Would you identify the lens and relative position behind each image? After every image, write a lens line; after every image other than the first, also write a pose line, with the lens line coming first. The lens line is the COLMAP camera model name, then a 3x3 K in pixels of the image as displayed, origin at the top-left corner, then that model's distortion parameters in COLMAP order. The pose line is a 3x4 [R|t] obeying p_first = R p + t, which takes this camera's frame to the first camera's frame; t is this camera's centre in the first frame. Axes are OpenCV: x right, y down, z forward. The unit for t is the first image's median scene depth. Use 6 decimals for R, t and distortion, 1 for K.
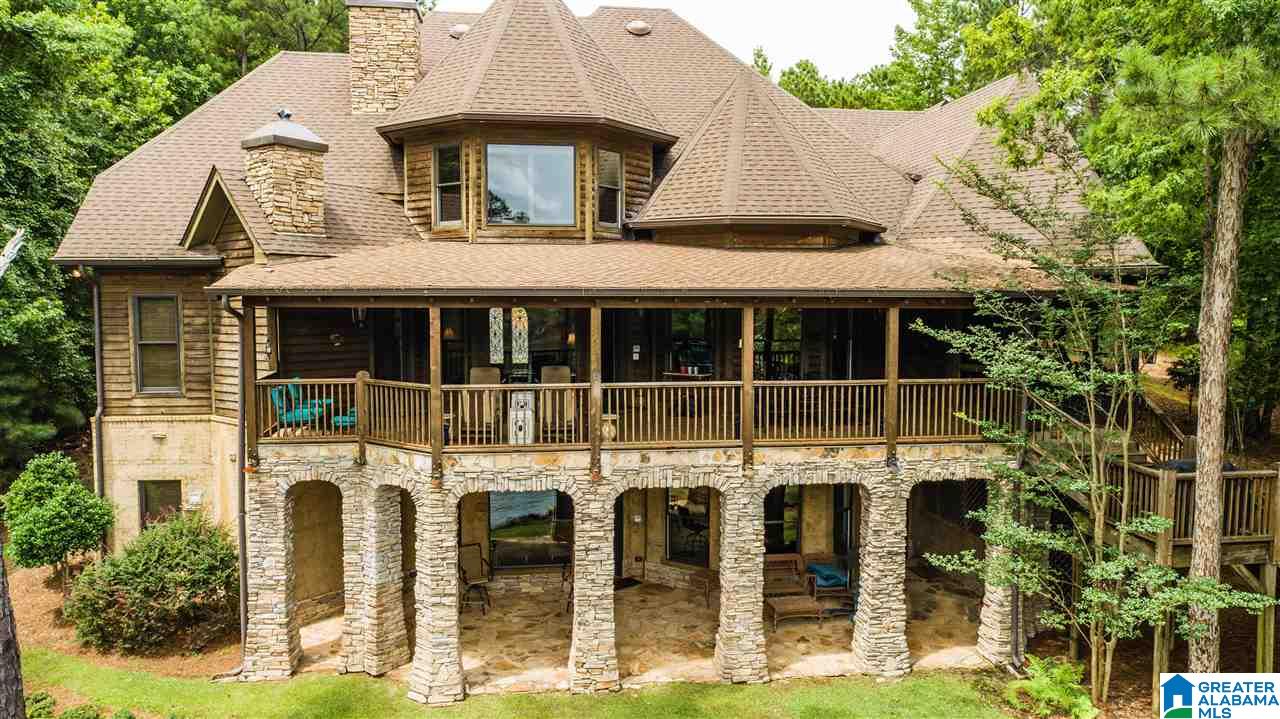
lens RADIAL K [[891.8, 0, 632.3], [0, 891.8, 361.4], [0, 0, 1]] dist [0.000734, 0.006611]
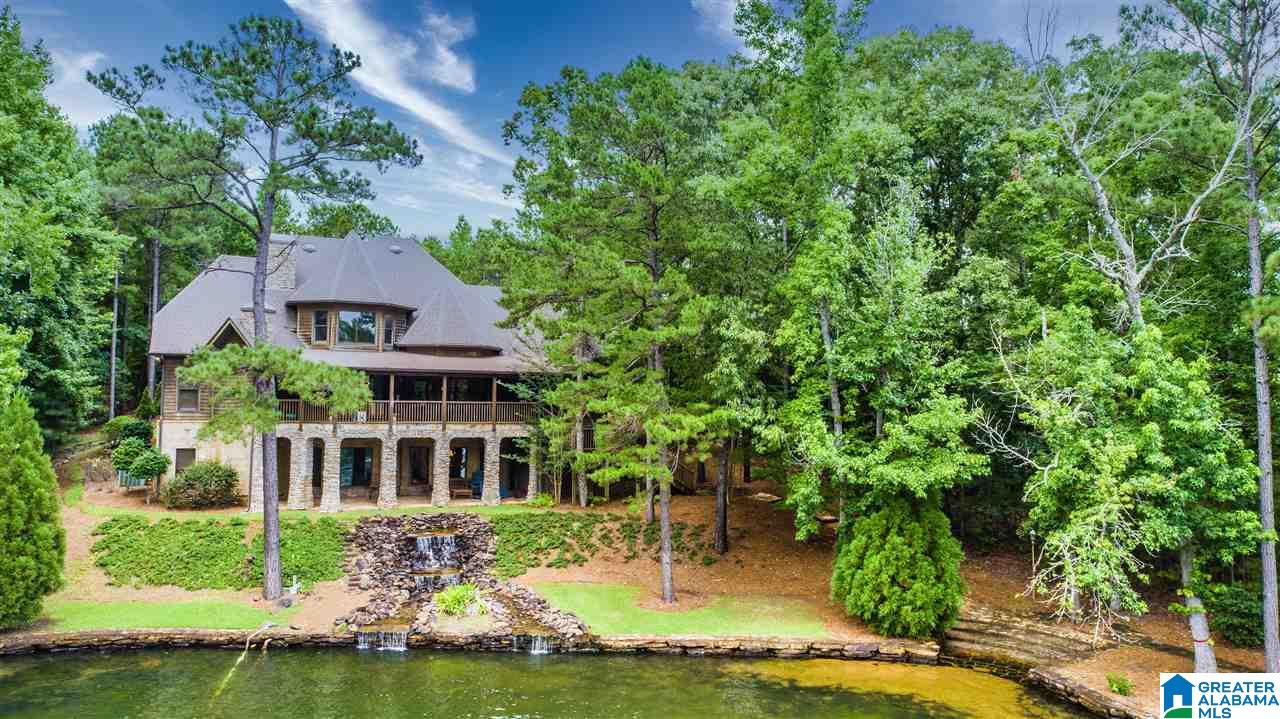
lens RADIAL K [[891.8, 0, 632.3], [0, 891.8, 361.4], [0, 0, 1]] dist [0.000734, 0.006611]
pose [[0.946223, 0.026504, 0.322428, -0.229138], [0.011326, 0.993314, -0.114891, 0.230773], [-0.323318, 0.112364, 0.939596, -1.922144]]
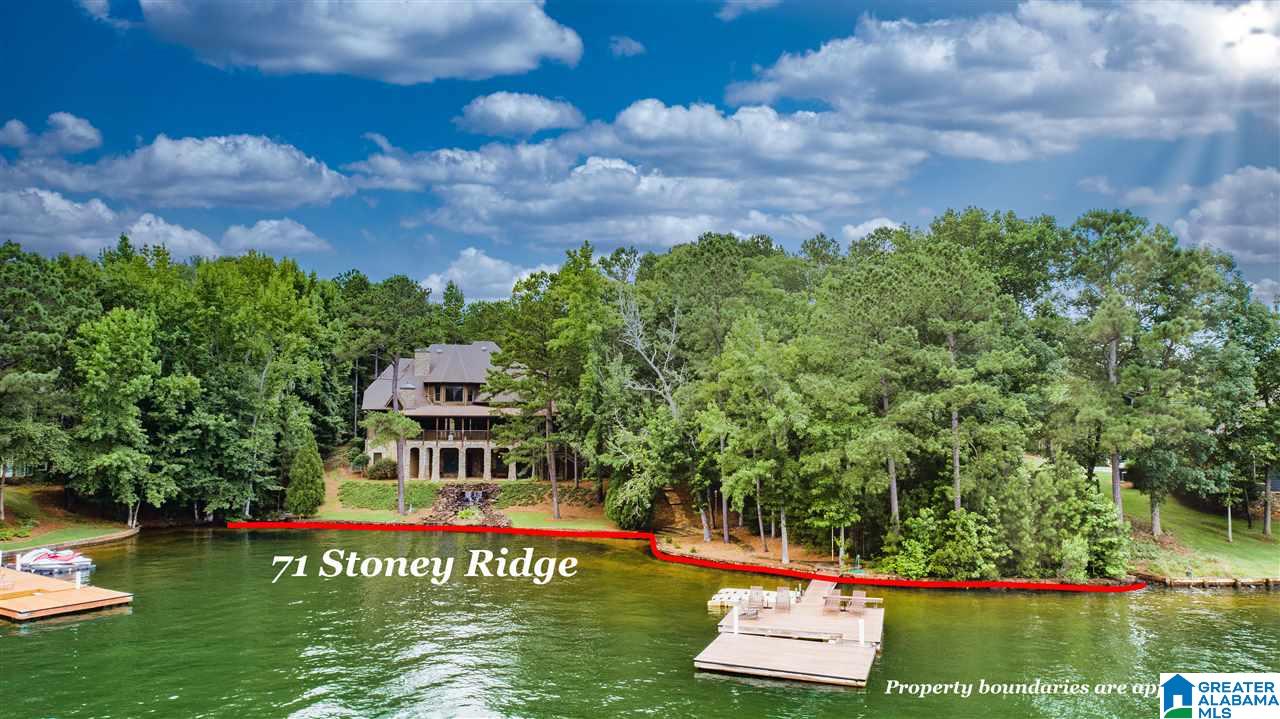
lens RADIAL K [[891.8, 0, 632.3], [0, 891.8, 361.4], [0, 0, 1]] dist [0.000734, 0.006611]
pose [[0.997725, 0.009456, 0.066753, 0.685241], [-0.000271, 0.990670, -0.136284, 0.377769], [-0.067419, 0.135956, 0.988418, -5.055894]]
